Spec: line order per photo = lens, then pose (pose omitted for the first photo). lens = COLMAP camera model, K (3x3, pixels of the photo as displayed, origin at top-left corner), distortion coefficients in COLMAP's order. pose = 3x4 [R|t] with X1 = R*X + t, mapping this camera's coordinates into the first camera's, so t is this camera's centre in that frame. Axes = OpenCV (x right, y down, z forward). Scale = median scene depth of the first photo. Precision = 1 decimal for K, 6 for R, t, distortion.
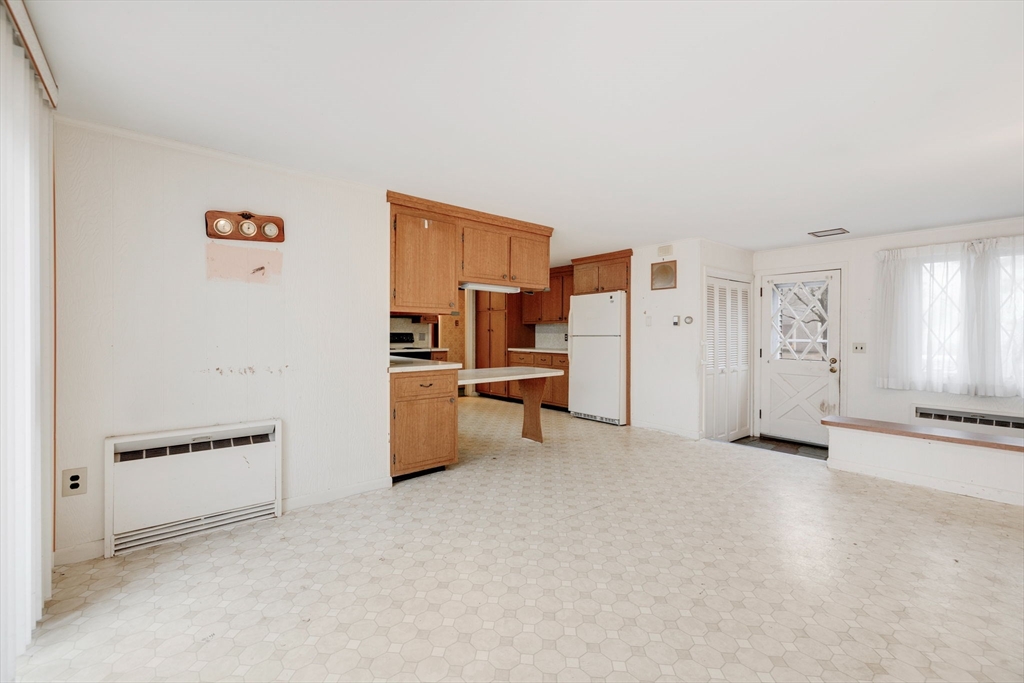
lens RADIAL K [[419.4, 0, 505.6], [0, 419.4, 334.2], [0, 0, 1]] dist [-0.000480, -0.000086]
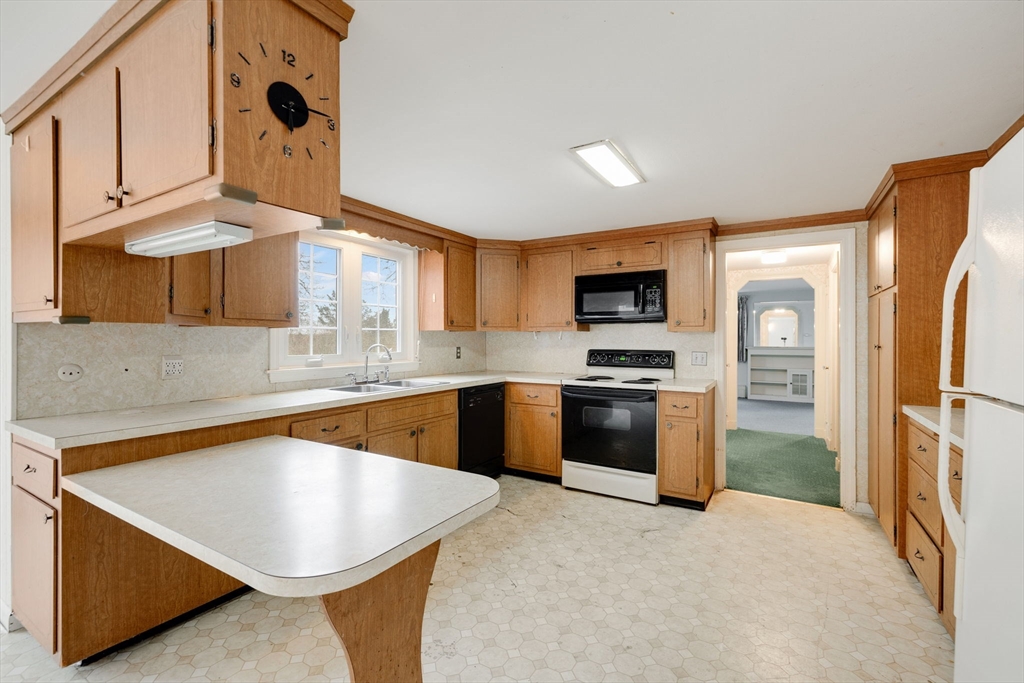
lens RADIAL K [[423.7, 0, 504.5], [0, 423.7, 340.0], [0, 0, 1]] dist [-0.000326, -0.000089]
pose [[0.327238, 0.000794, -0.944942, 0.467829], [-0.004430, 0.999990, -0.000694, -0.032294], [0.944932, 0.004414, 0.327238, 1.366398]]
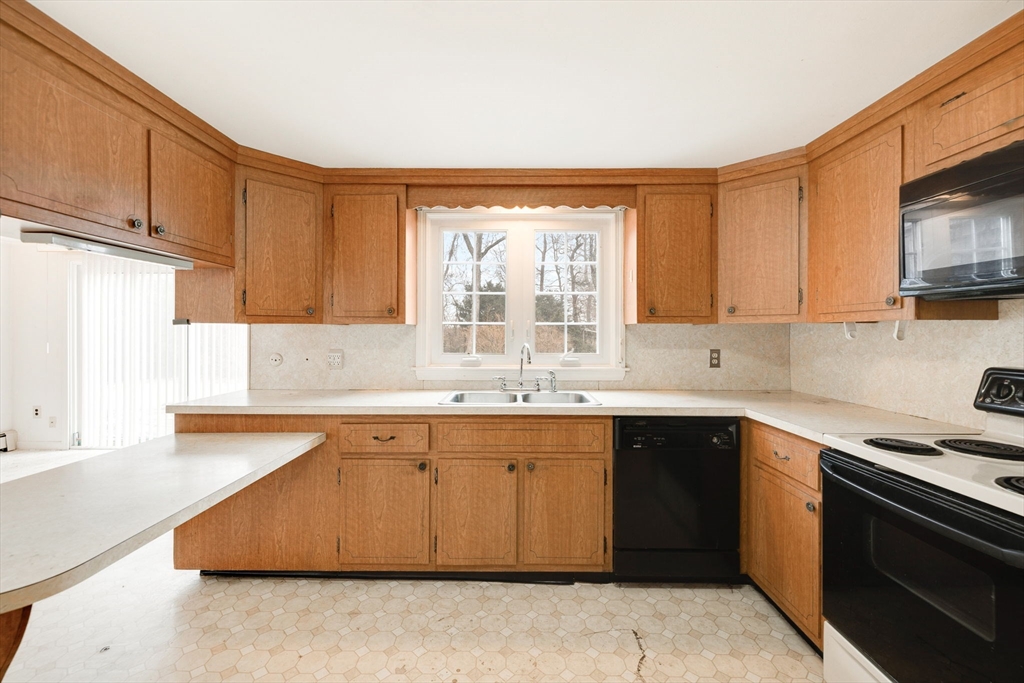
lens RADIAL K [[435.1, 0, 547.2], [0, 435.1, 332.3], [0, 0, 1]] dist [0.000639, 0.000127]
pose [[-0.615453, -0.003758, -0.788164, 0.053964], [-0.007735, 0.999969, 0.001272, -0.042590], [0.788135, 0.006879, -0.615464, 1.922380]]
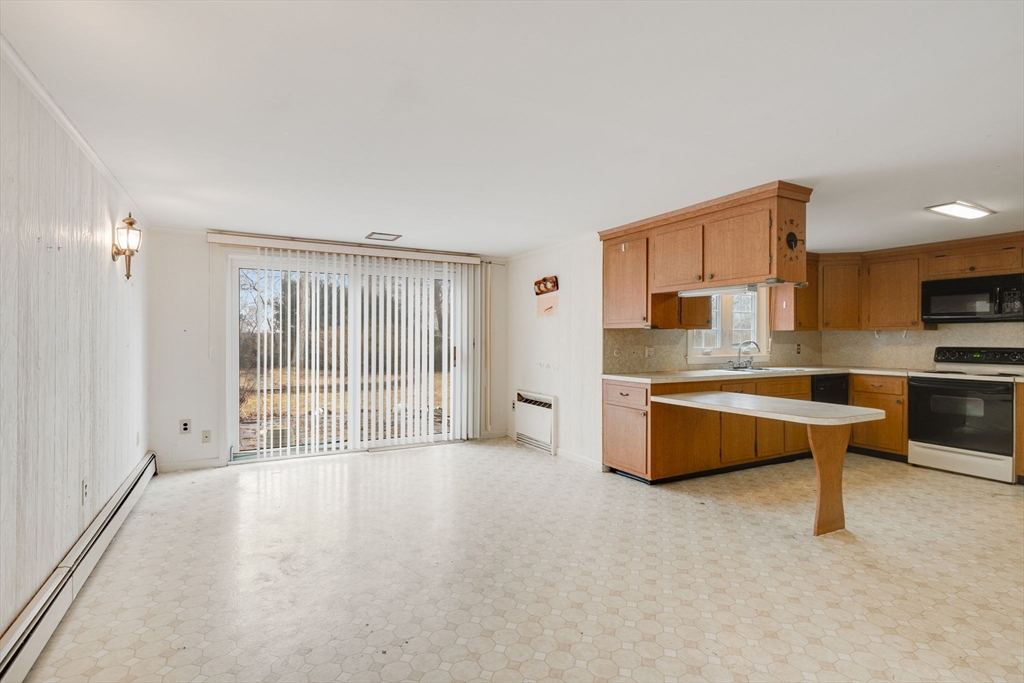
lens RADIAL K [[495.1, 0, 531.0], [0, 495.1, 340.2], [0, 0, 1]] dist [-0.001854, 0.000126]
pose [[-0.143268, 0.000089, -0.989684, 1.129571], [-0.007628, 0.999970, 0.001194, -0.019839], [0.989655, 0.007720, -0.143263, 0.946931]]
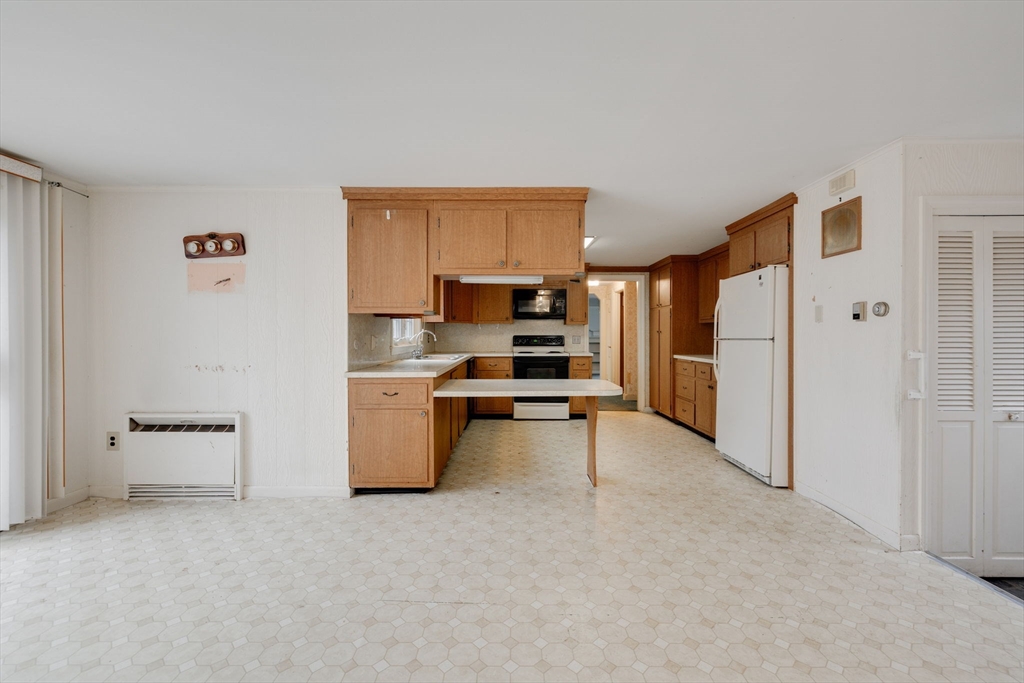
lens RADIAL K [[425.9, 0, 509.8], [0, 425.9, 335.8], [0, 0, 1]] dist [0.000900, -0.000077]
pose [[0.779073, -0.001961, -0.626930, 0.585997], [0.001236, 0.999998, -0.001592, -0.001237], [0.626932, 0.000465, 0.779074, 0.450841]]
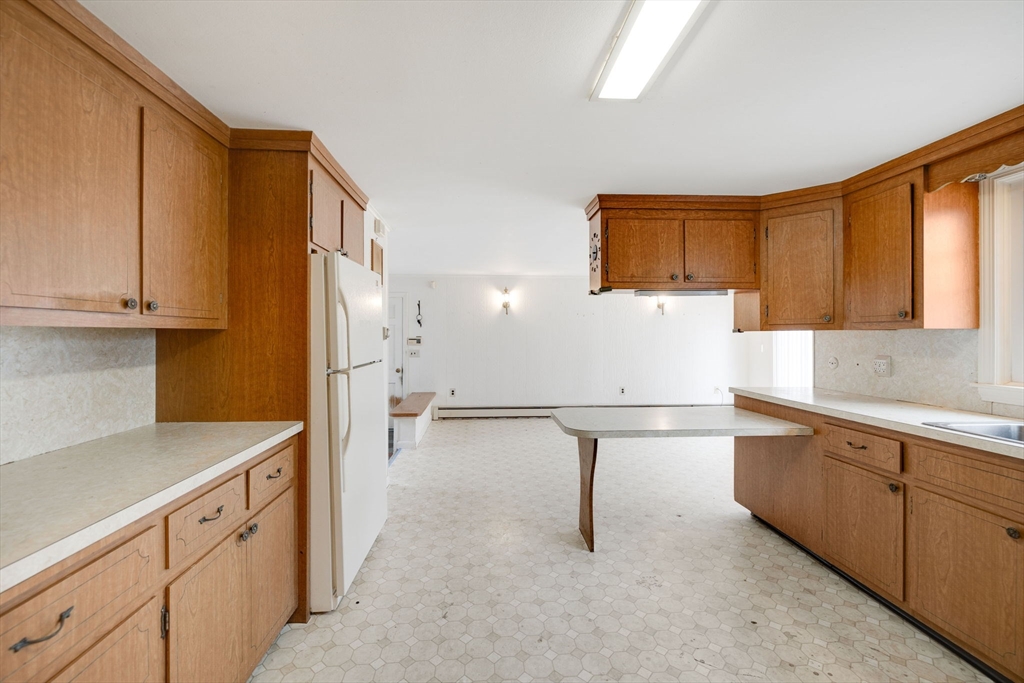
lens RADIAL K [[449.6, 0, 481.4], [0, 449.6, 333.0], [0, 0, 1]] dist [0.030894, 0.000290]
pose [[-0.792142, 0.003228, 0.610329, -0.289595], [0.003855, 0.999993, -0.000285, -0.049999], [-0.610325, 0.002127, -0.792148, 2.210369]]
